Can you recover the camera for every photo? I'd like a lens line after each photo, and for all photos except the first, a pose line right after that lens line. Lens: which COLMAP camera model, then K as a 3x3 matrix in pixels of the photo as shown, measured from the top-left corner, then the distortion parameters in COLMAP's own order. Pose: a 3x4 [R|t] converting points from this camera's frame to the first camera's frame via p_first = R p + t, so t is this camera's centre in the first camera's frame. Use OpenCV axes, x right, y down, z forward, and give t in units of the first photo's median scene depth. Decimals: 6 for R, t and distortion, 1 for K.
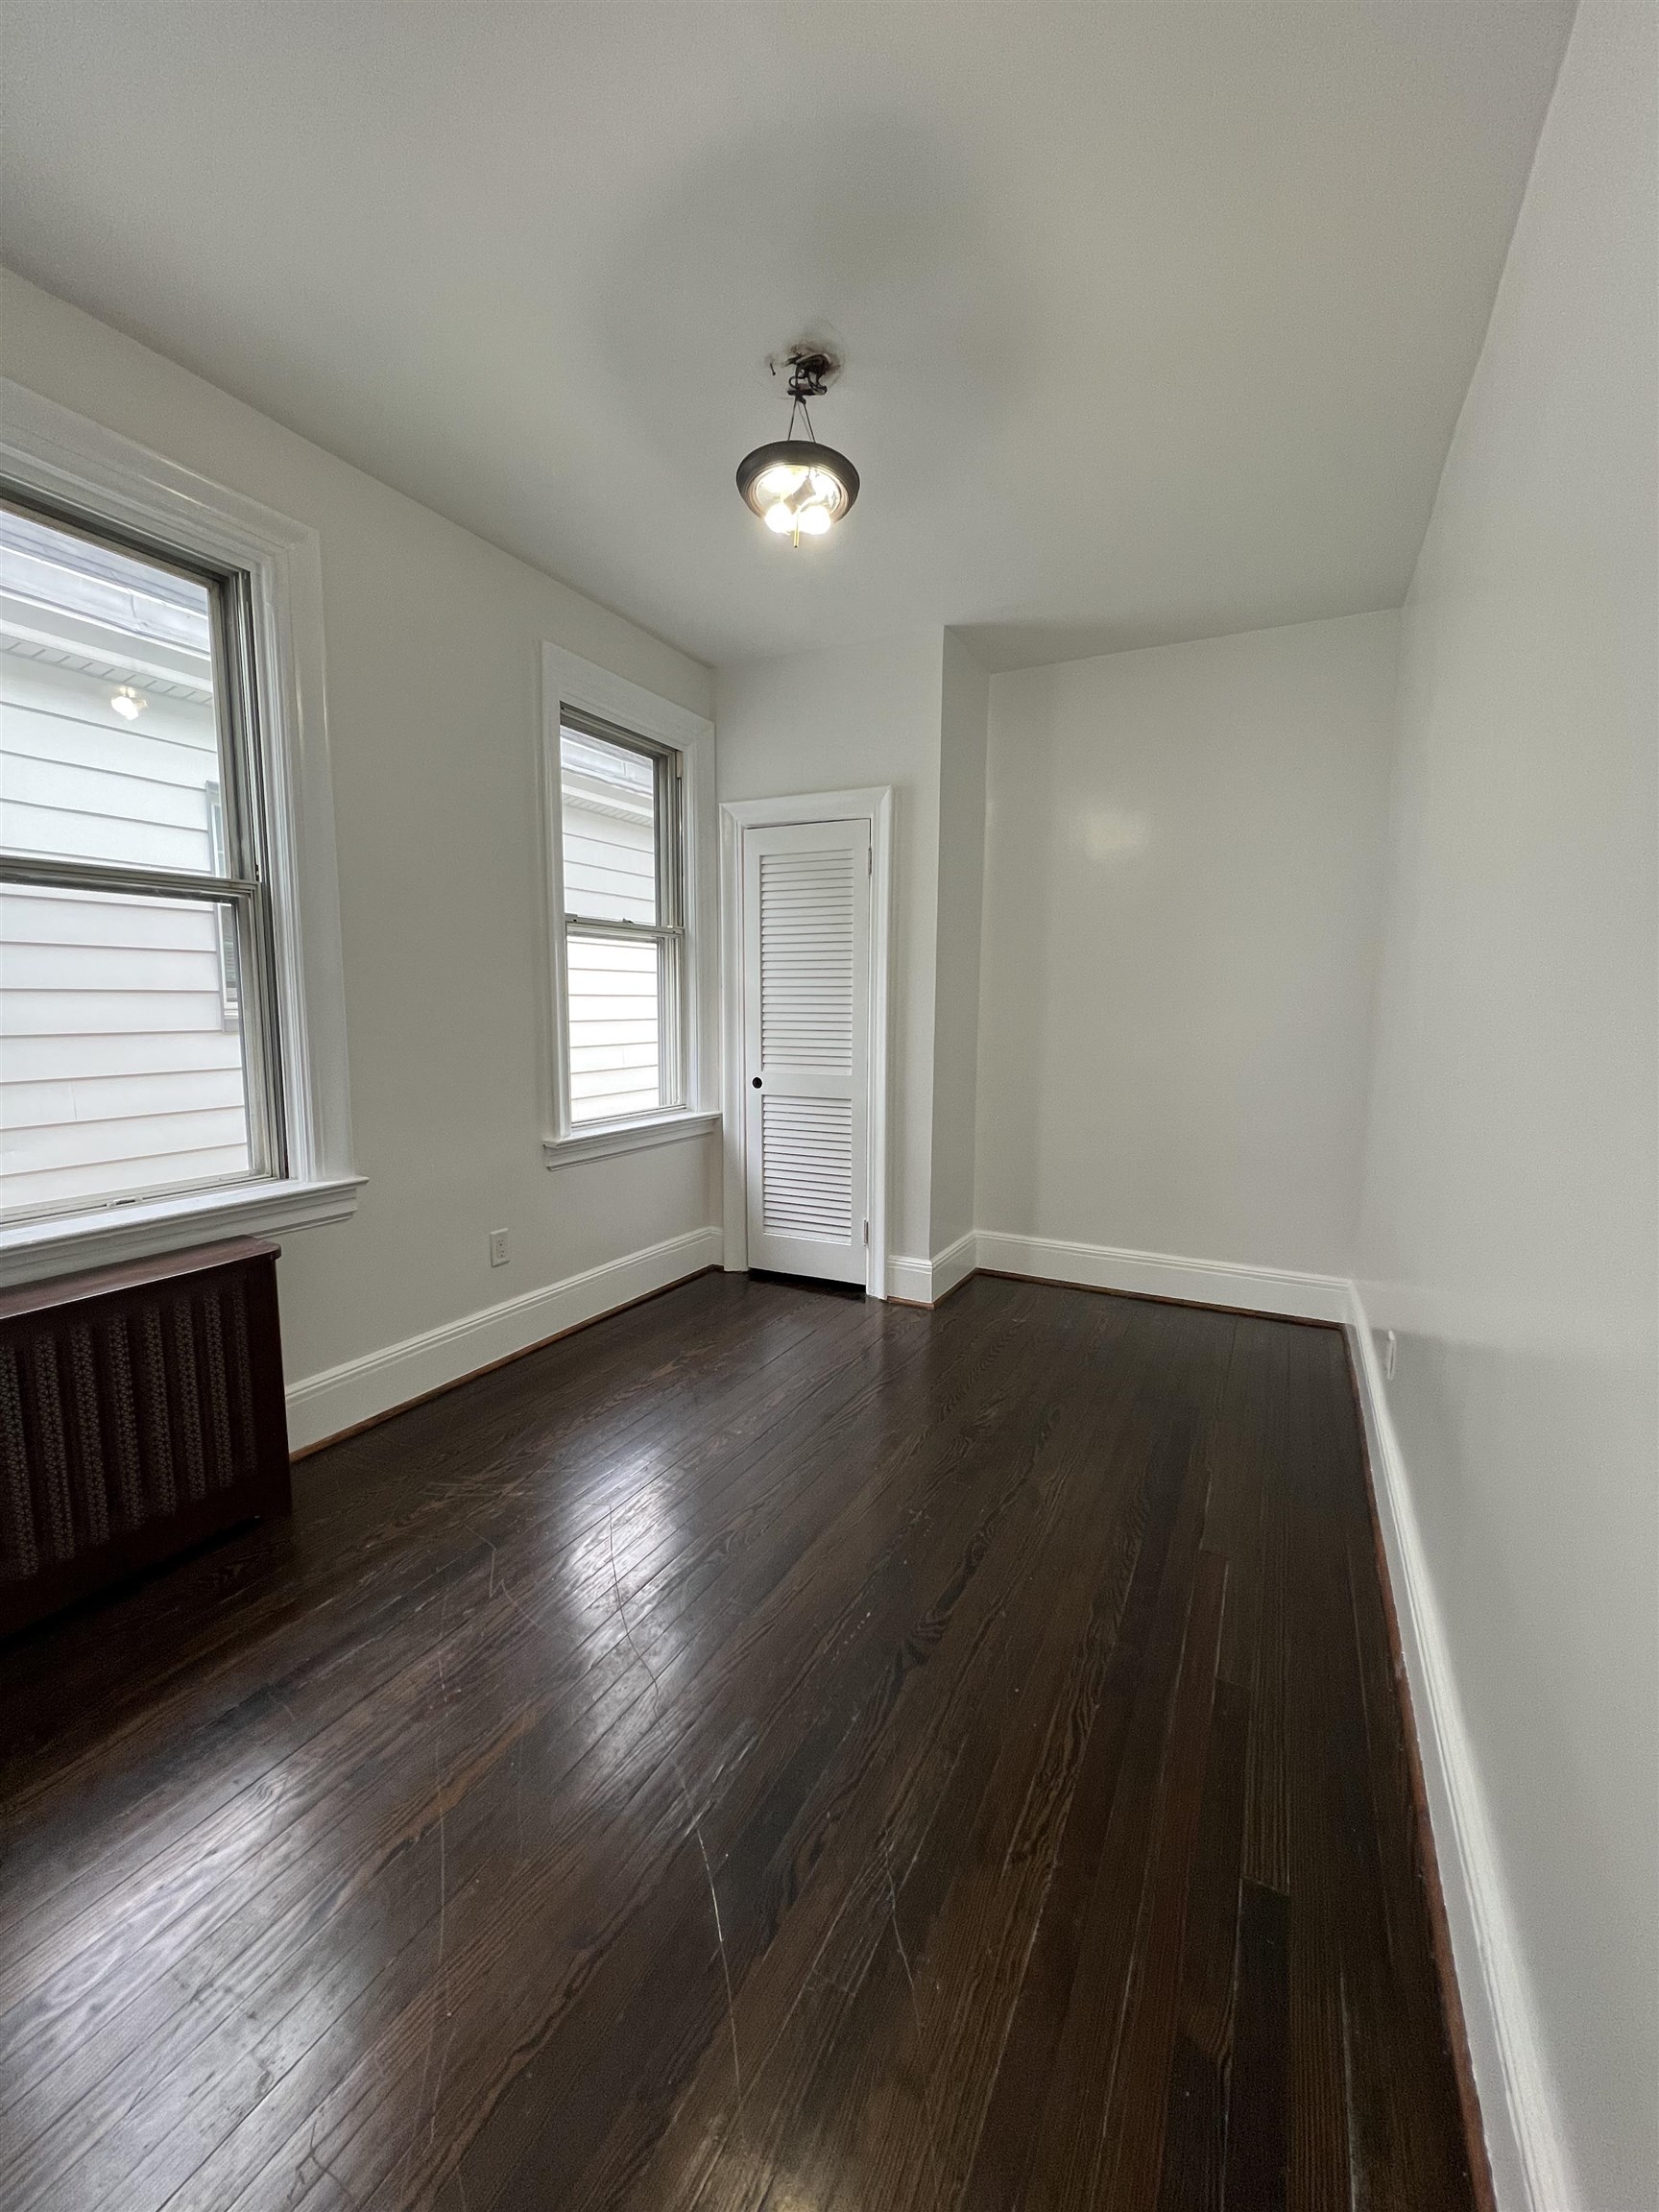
lens RADIAL K [[879.4, 0, 829.5], [0, 879.4, 1105.3], [0, 0, 1]] dist [-0.002711, -0.000092]
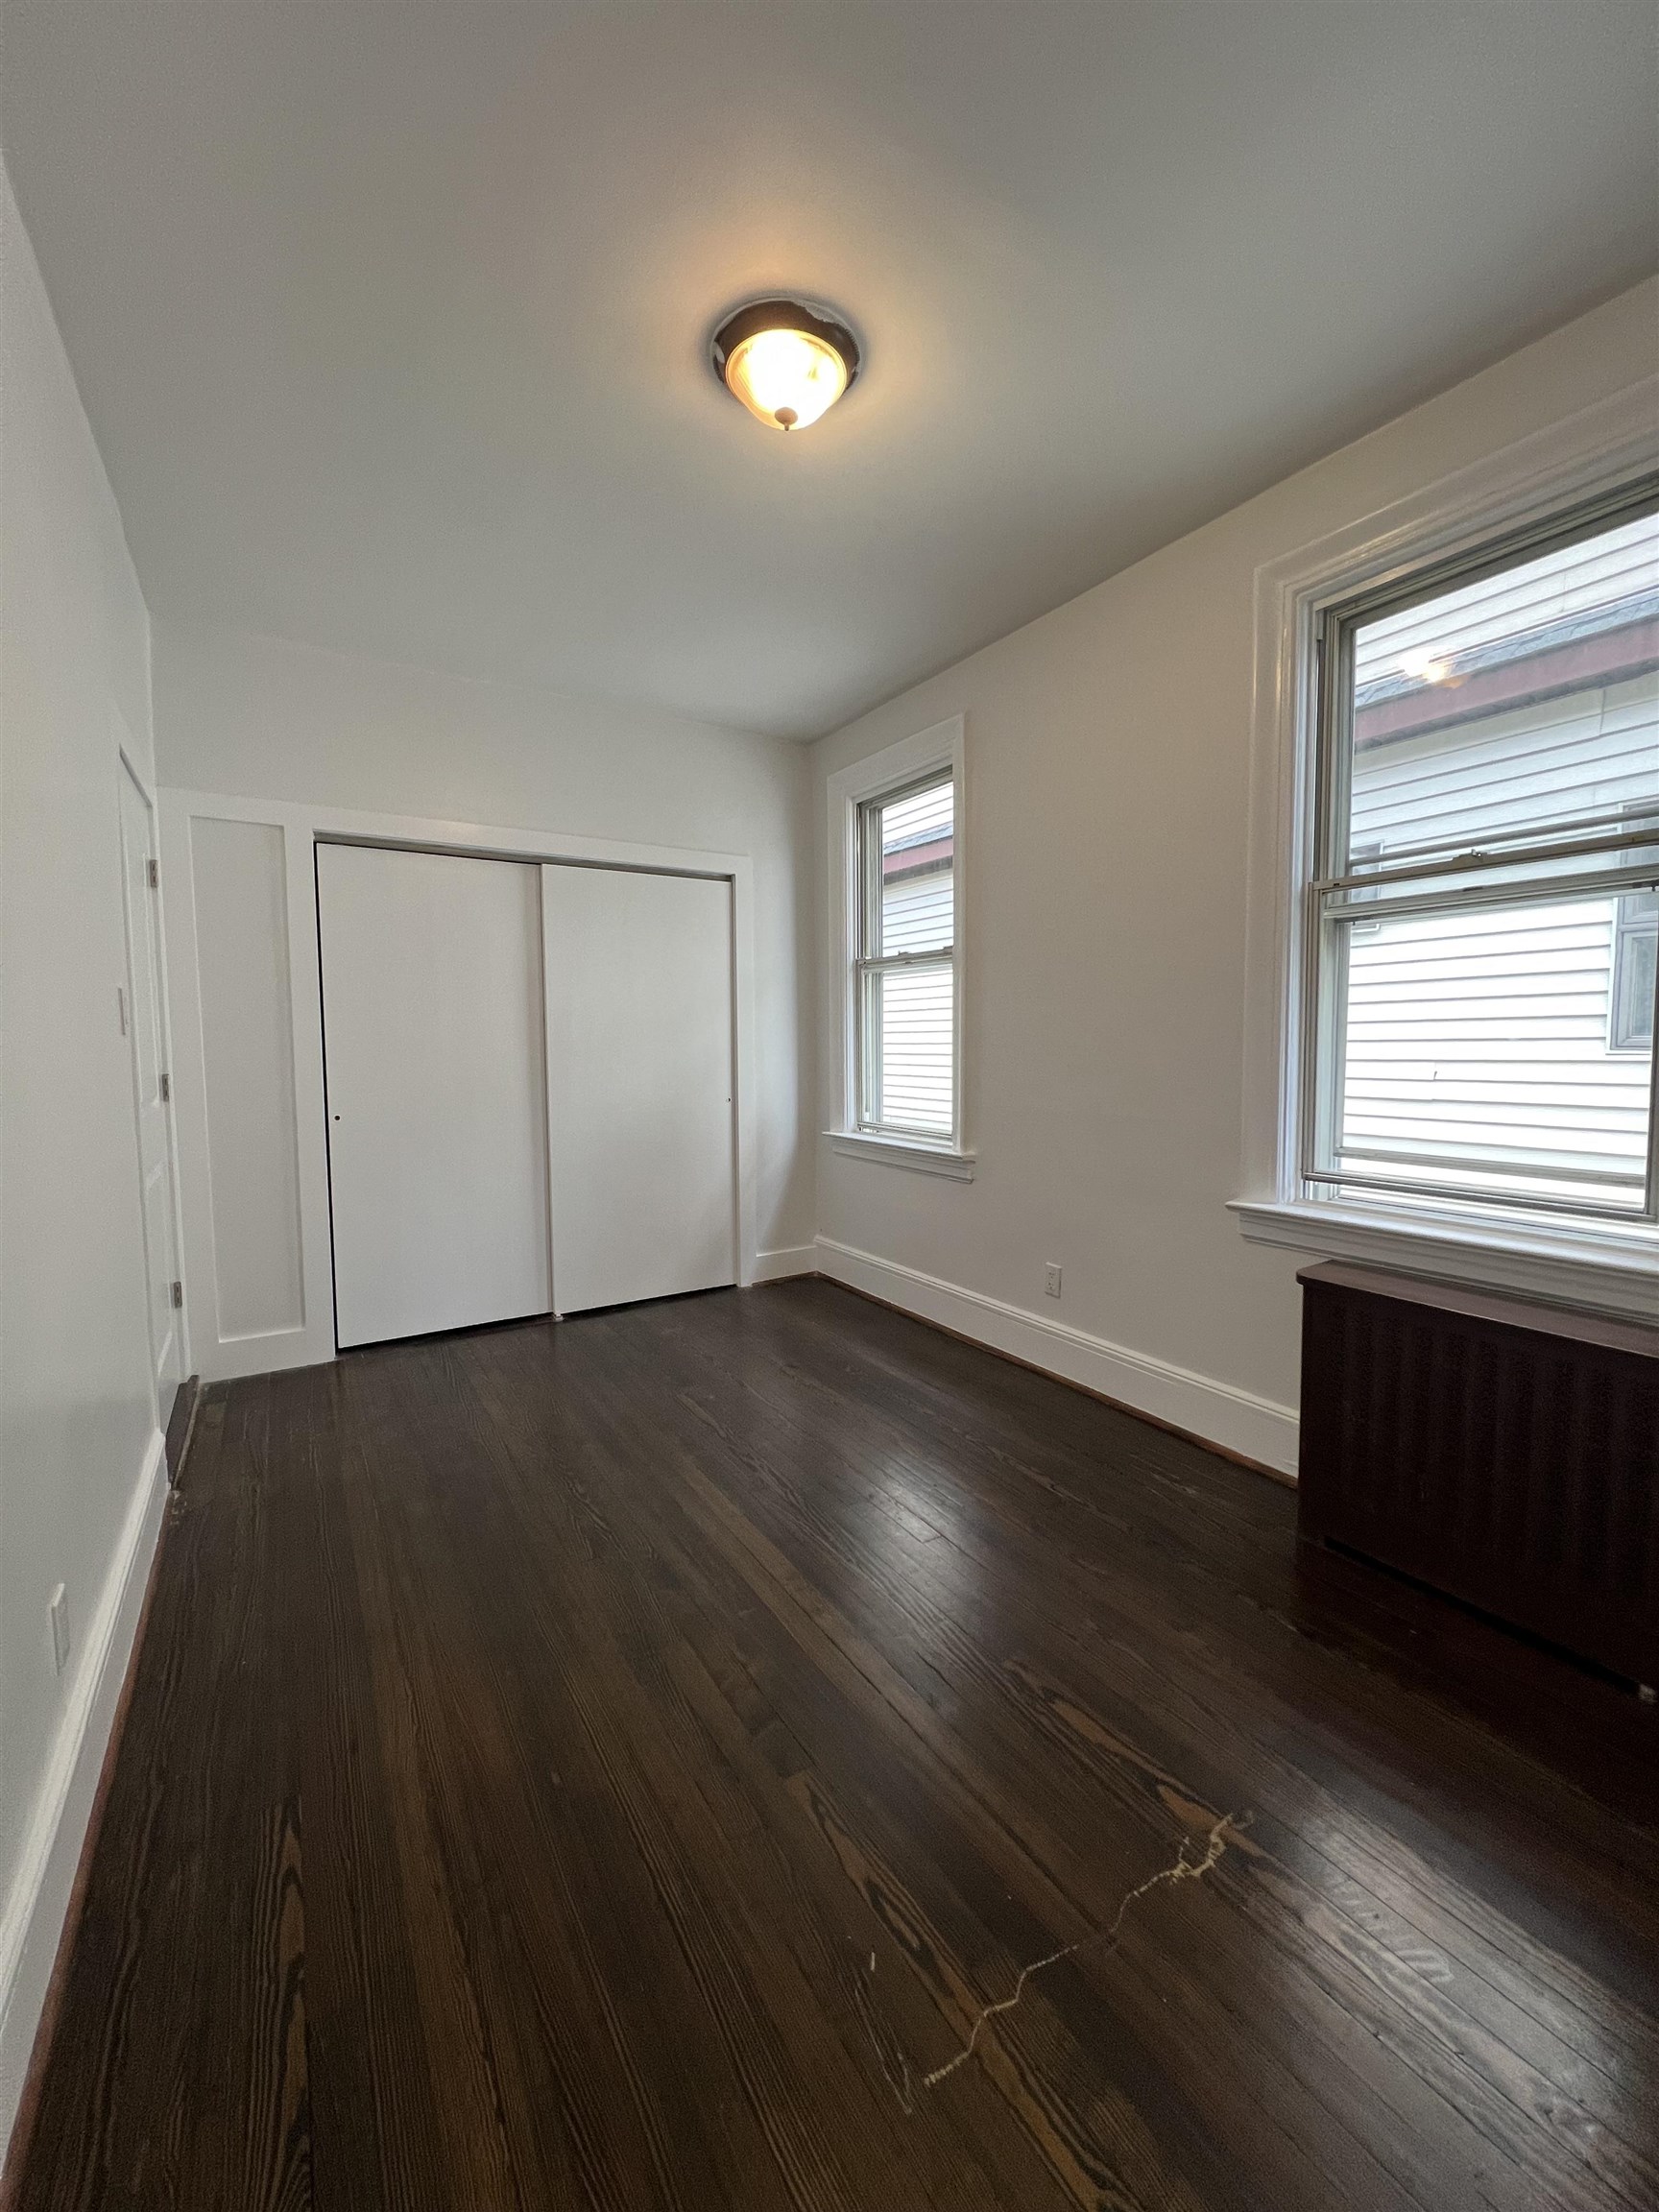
lens RADIAL K [[879.4, 0, 825.7], [0, 879.4, 1075.1], [0, 0, 1]] dist [-0.002711, -0.000092]
pose [[-0.524541, 0.046997, -0.850087, 0.772793], [-0.089957, 0.989827, 0.110229, -0.179840], [0.846619, 0.134291, -0.514977, 1.547404]]
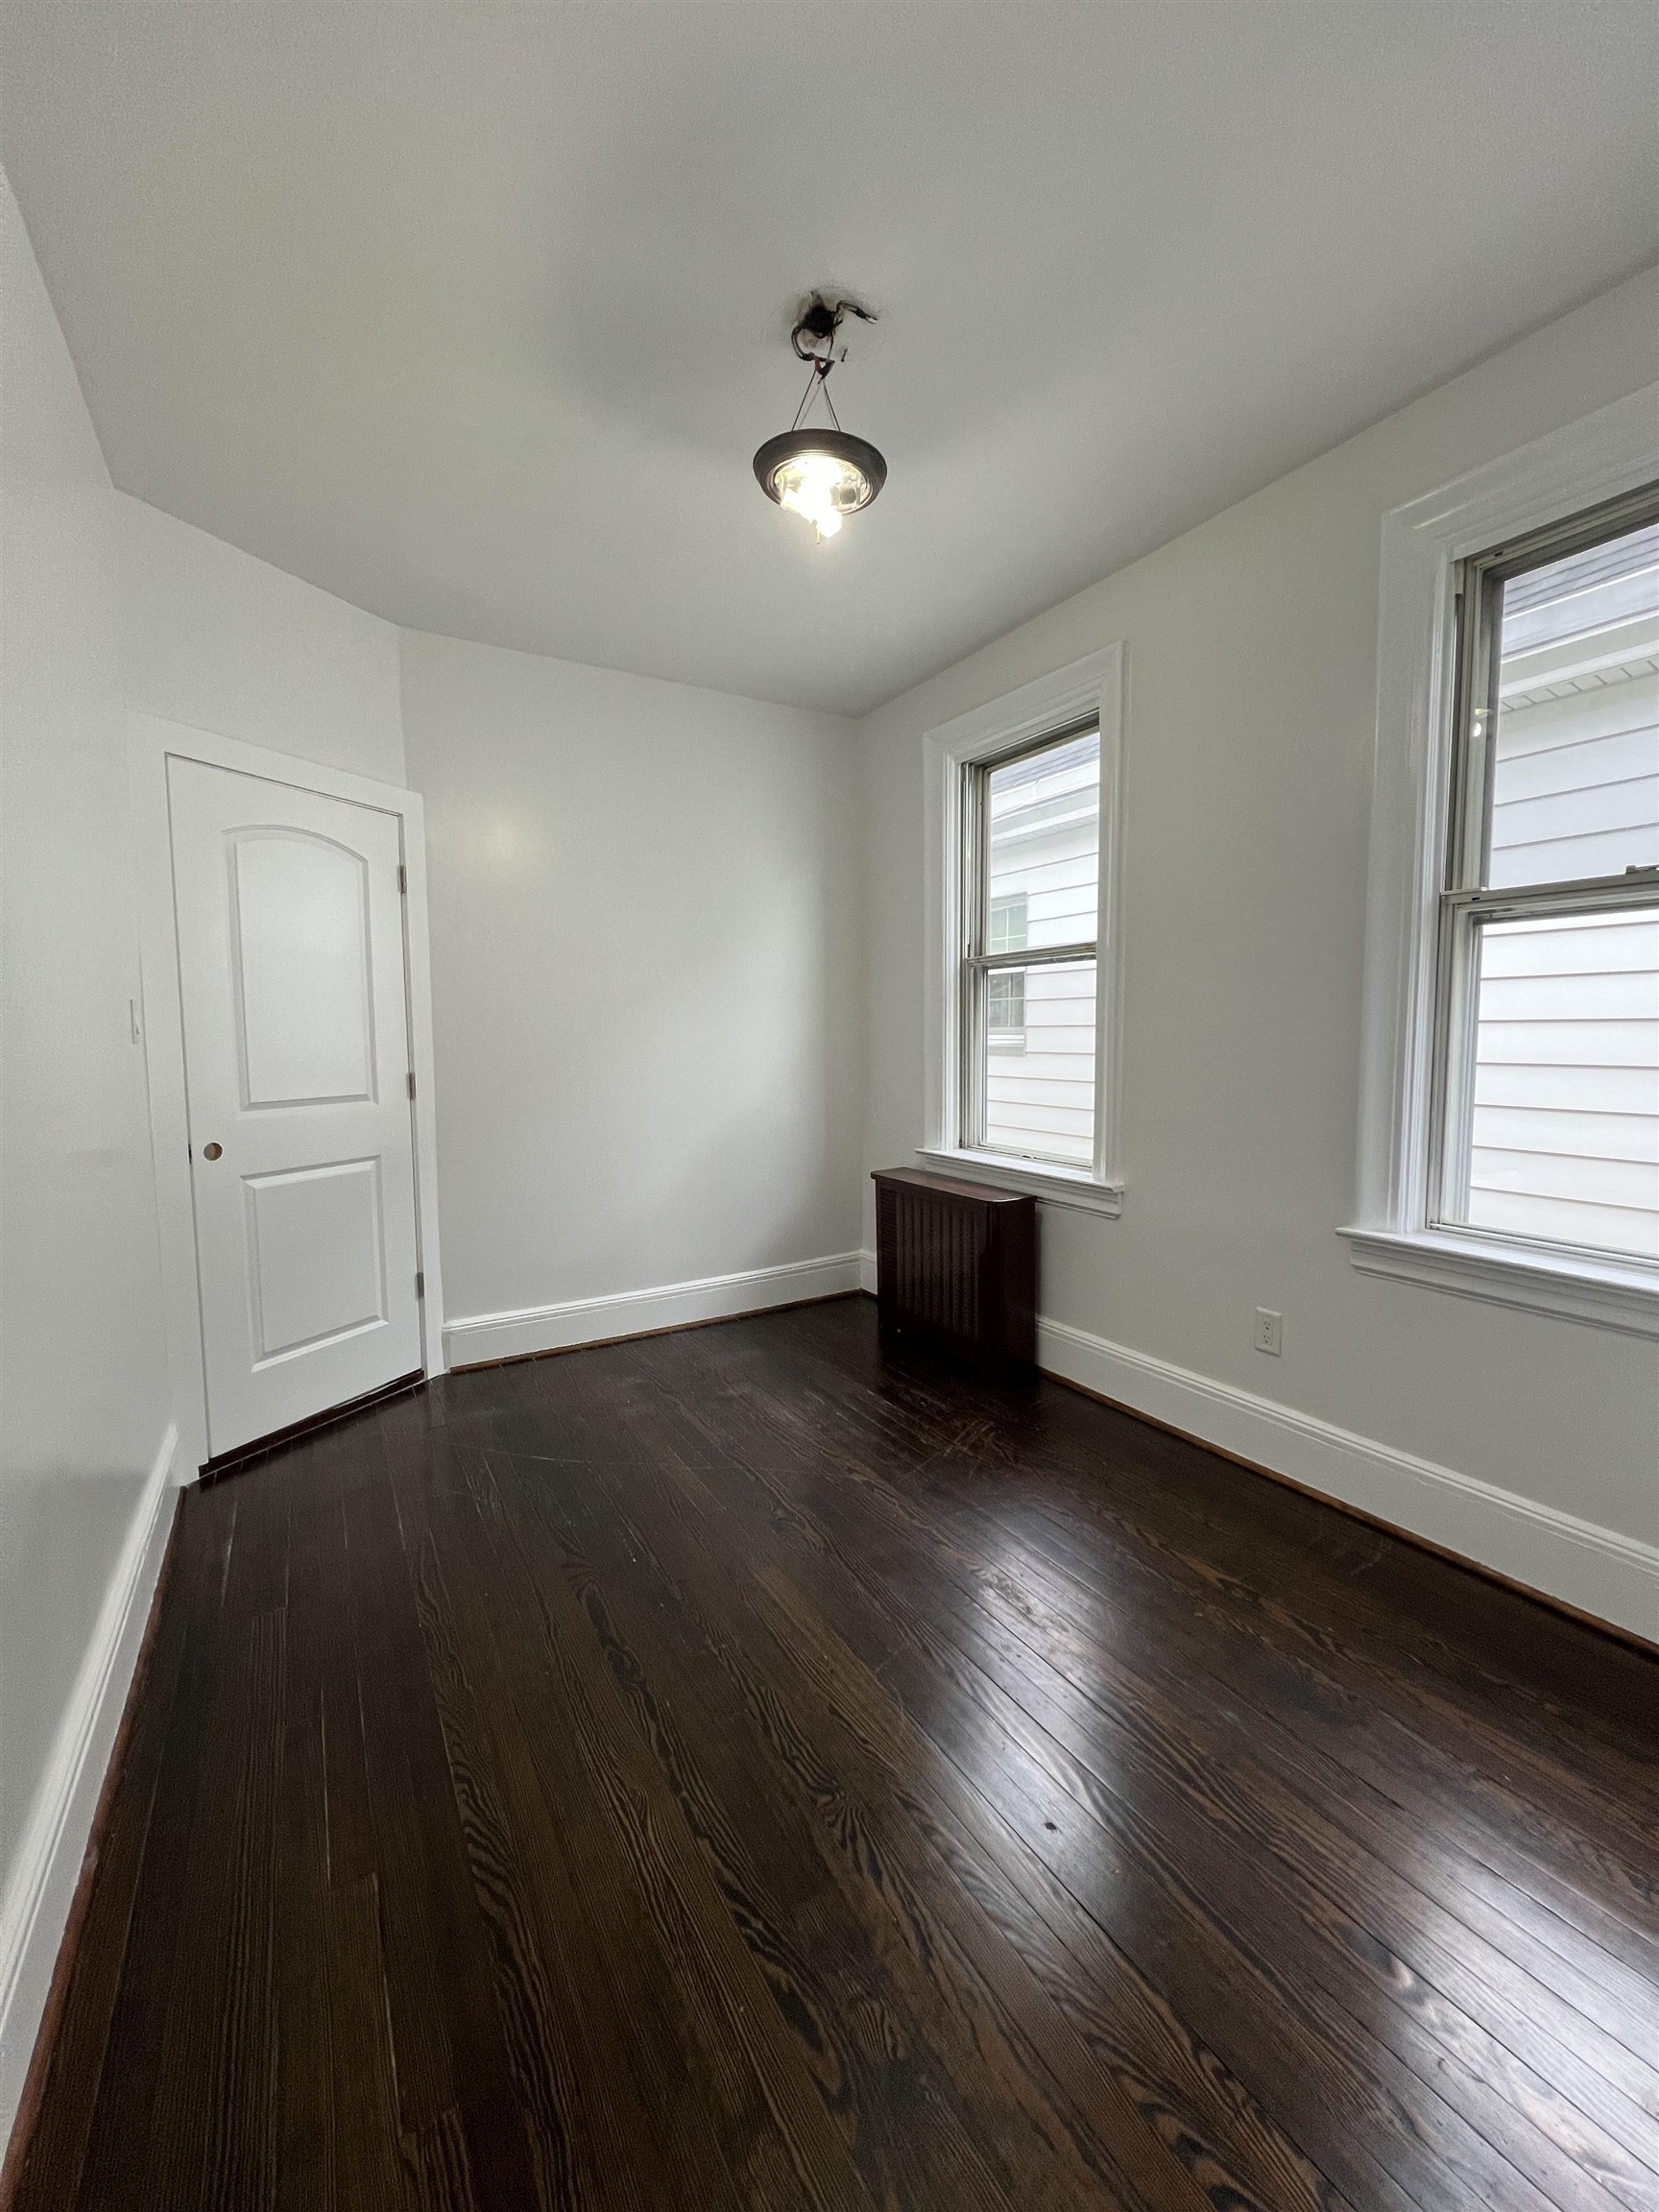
lens RADIAL K [[879.4, 0, 832.2], [0, 879.4, 1104.5], [0, 0, 1]] dist [-0.002711, -0.000092]
pose [[-0.519369, 0.068121, -0.851831, 0.638410], [-0.100224, 0.985083, 0.139885, -0.148459], [0.848653, 0.158025, -0.504794, 1.279666]]
